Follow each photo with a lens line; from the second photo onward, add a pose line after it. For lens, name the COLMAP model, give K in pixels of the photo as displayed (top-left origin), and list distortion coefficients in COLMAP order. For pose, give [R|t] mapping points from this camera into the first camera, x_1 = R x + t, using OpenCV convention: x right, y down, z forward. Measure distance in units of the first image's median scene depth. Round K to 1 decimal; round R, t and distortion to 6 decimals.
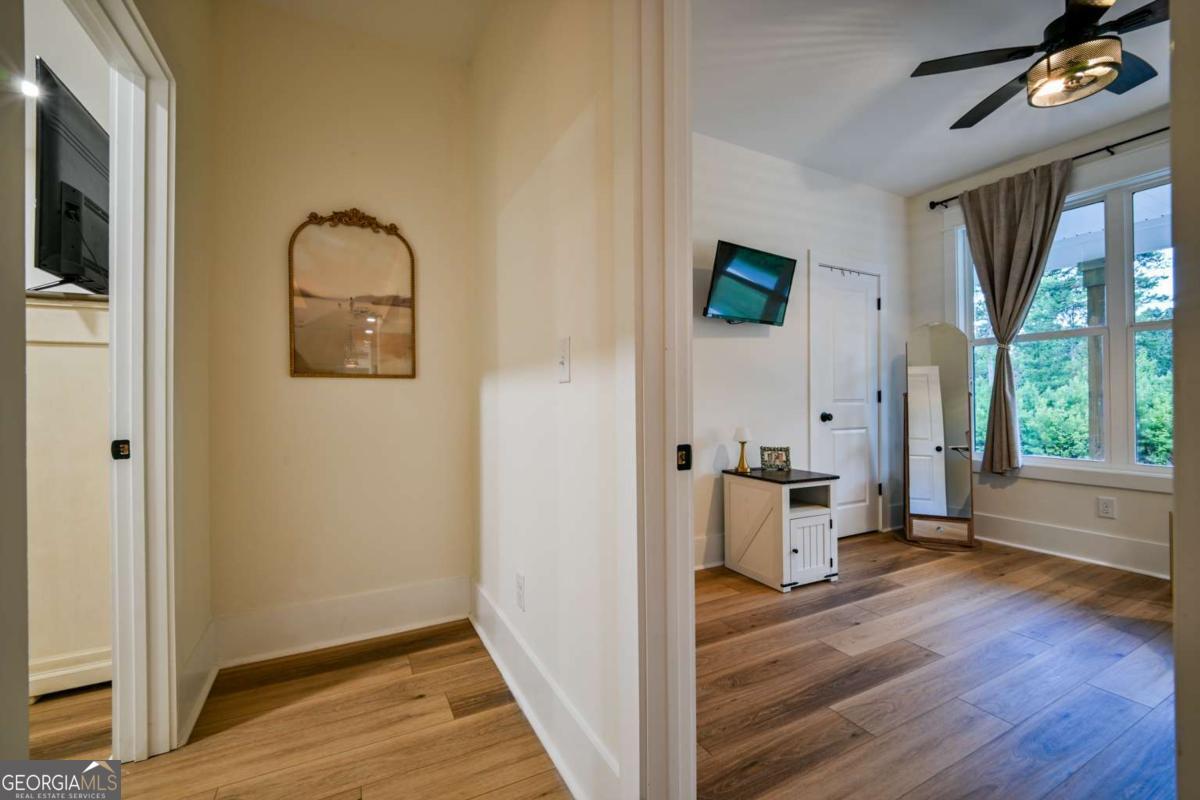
lens RADIAL K [[501.8, 0, 600.0], [0, 501.8, 400.0], [0, 0, 1]] dist [0.002634, -0.014880]
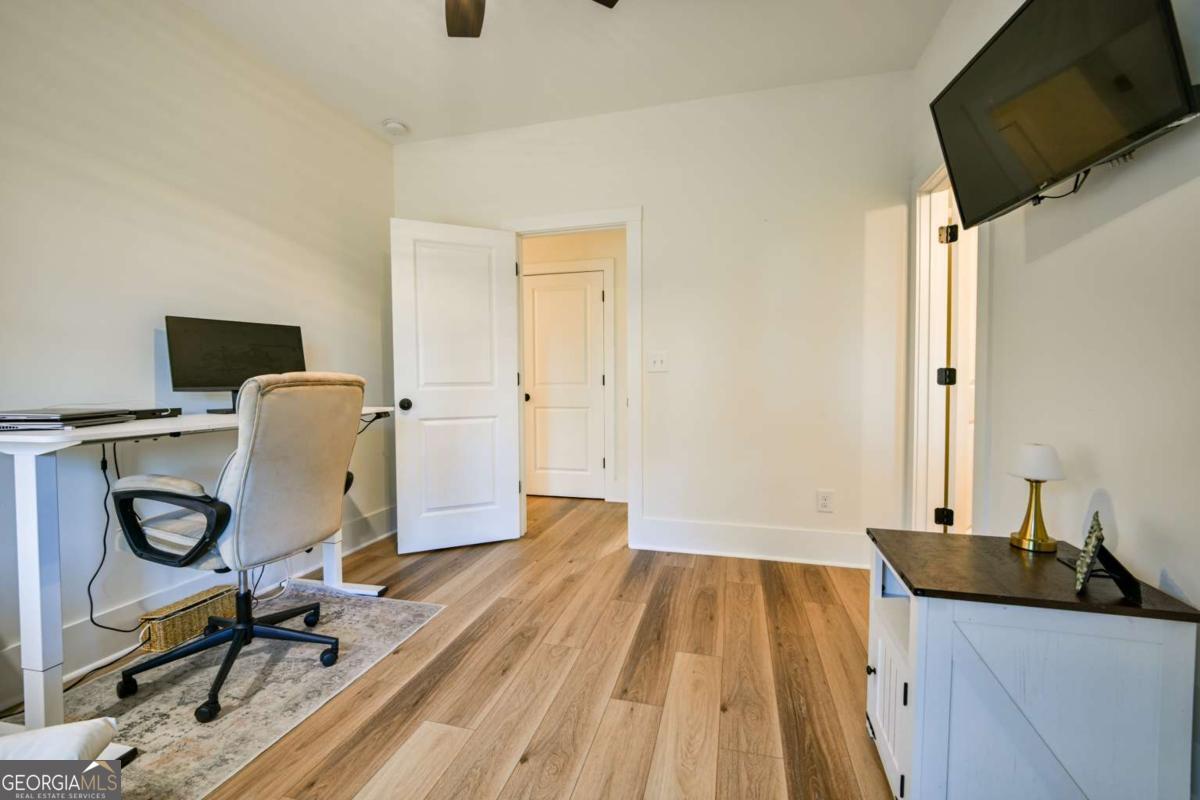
lens RADIAL K [[501.8, 0, 600.0], [0, 501.8, 400.0], [0, 0, 1]] dist [0.002634, -0.014880]
pose [[-0.681348, 0.031386, -0.731286, 1.257958], [0.002299, 0.999167, 0.040741, -0.006470], [0.731956, 0.026077, -0.680853, 1.496870]]
